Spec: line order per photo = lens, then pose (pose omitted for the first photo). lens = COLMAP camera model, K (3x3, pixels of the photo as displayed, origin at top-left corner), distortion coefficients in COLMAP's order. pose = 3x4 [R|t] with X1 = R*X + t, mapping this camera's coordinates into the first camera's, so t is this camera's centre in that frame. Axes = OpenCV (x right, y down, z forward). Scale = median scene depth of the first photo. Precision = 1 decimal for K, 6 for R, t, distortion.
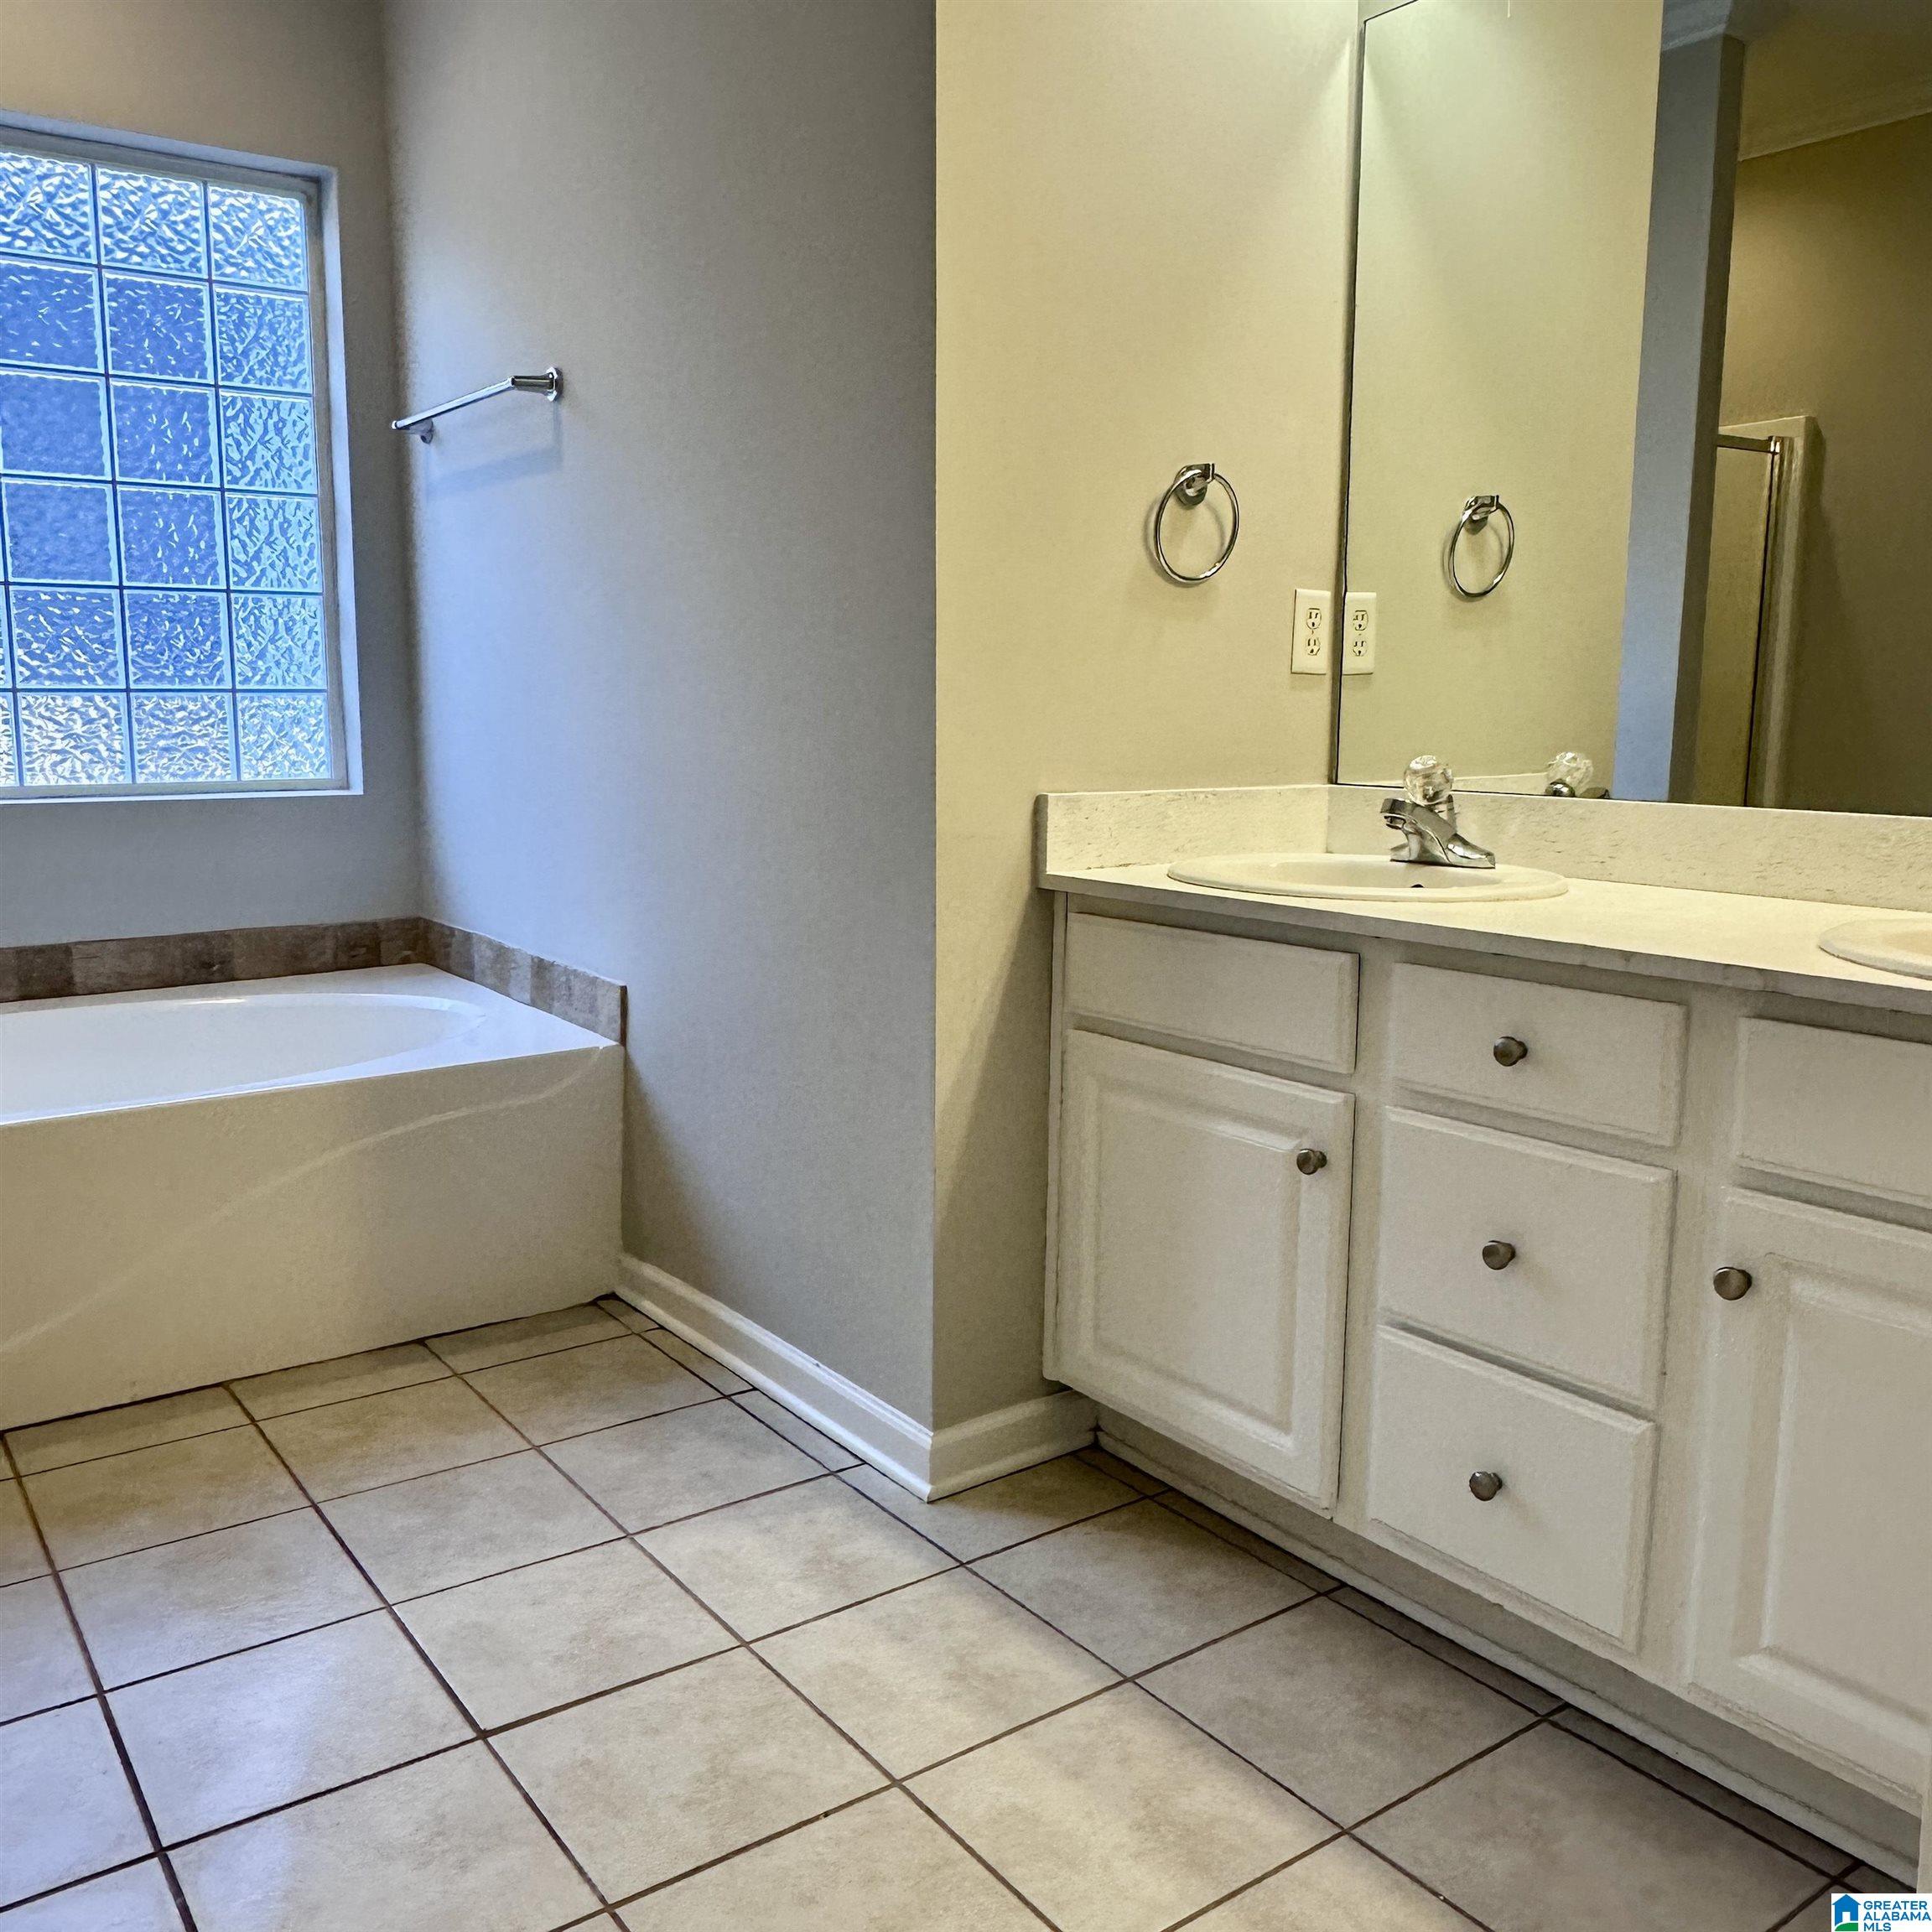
lens RADIAL K [[1739.8, 0, 966.5], [0, 1739.8, 962.5], [0, 0, 1]] dist [-0.006875, -0.000123]
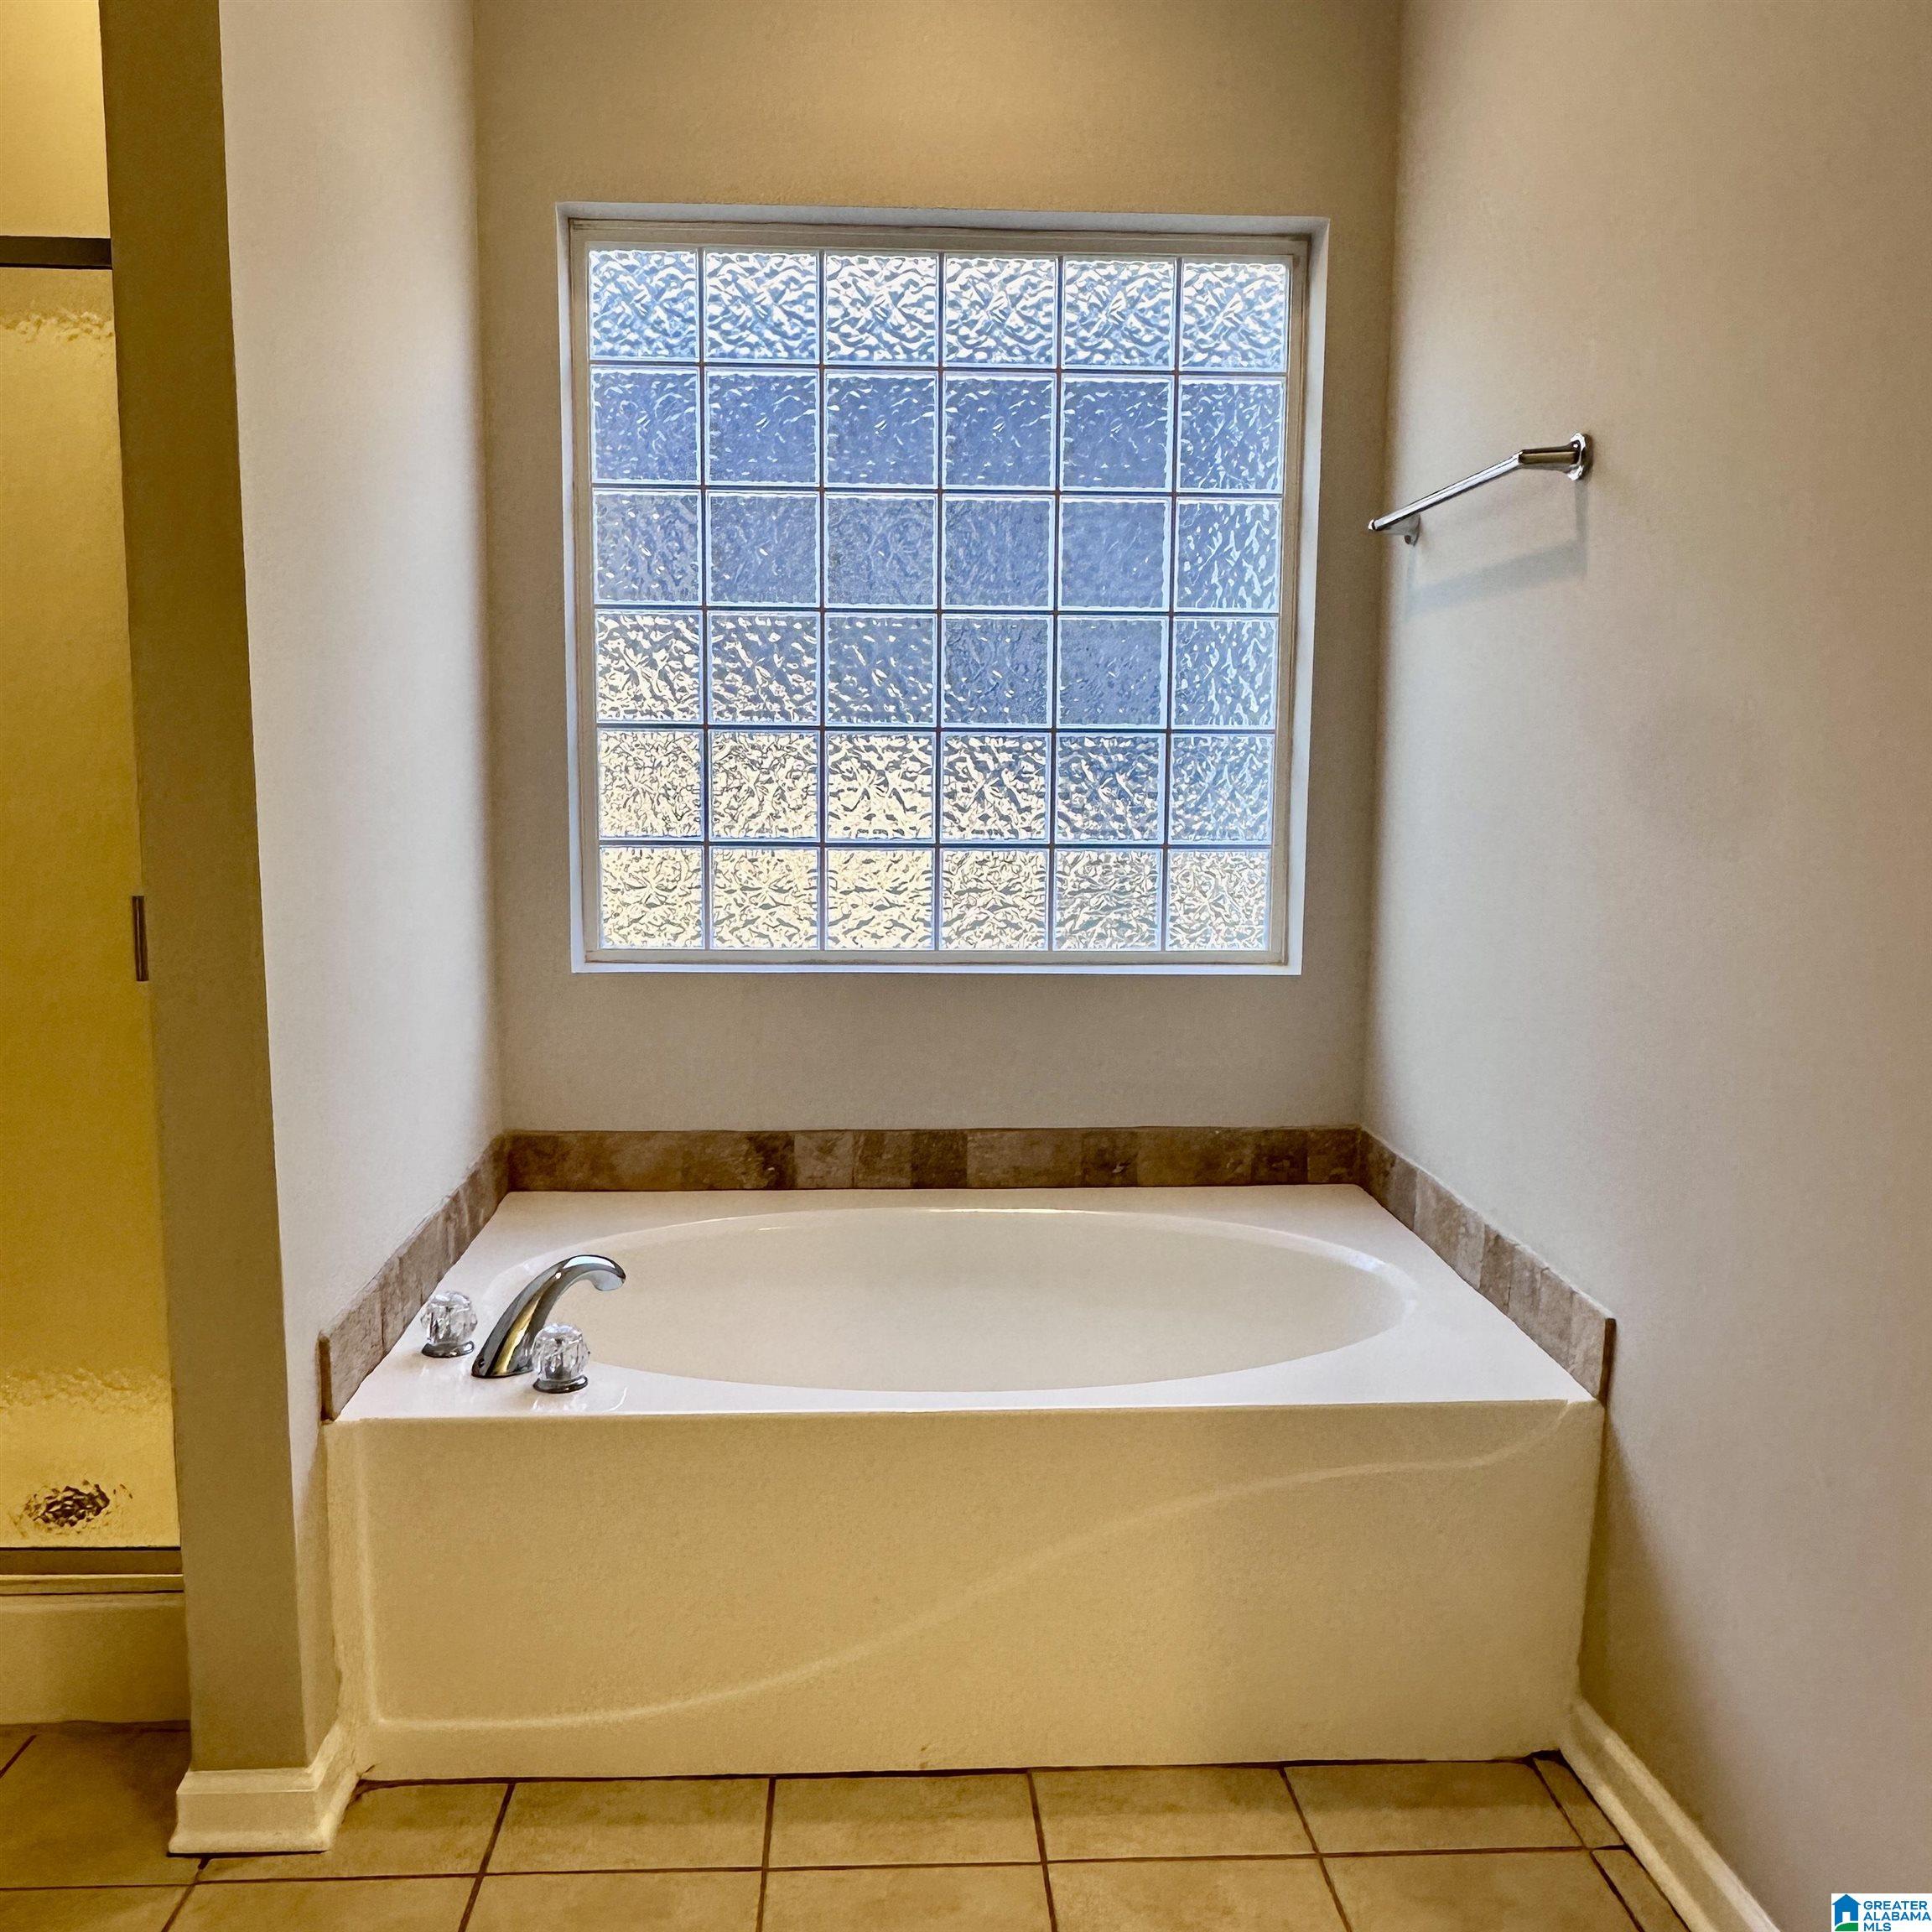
lens RADIAL K [[1739.8, 0, 938.5], [0, 1739.8, 957.4], [0, 0, 1]] dist [-0.006875, -0.000123]
pose [[0.834250, 0.066520, -0.547359, -0.045269], [-0.085847, 0.996260, -0.009768, -0.087393], [0.544662, 0.055138, 0.836841, 0.236014]]
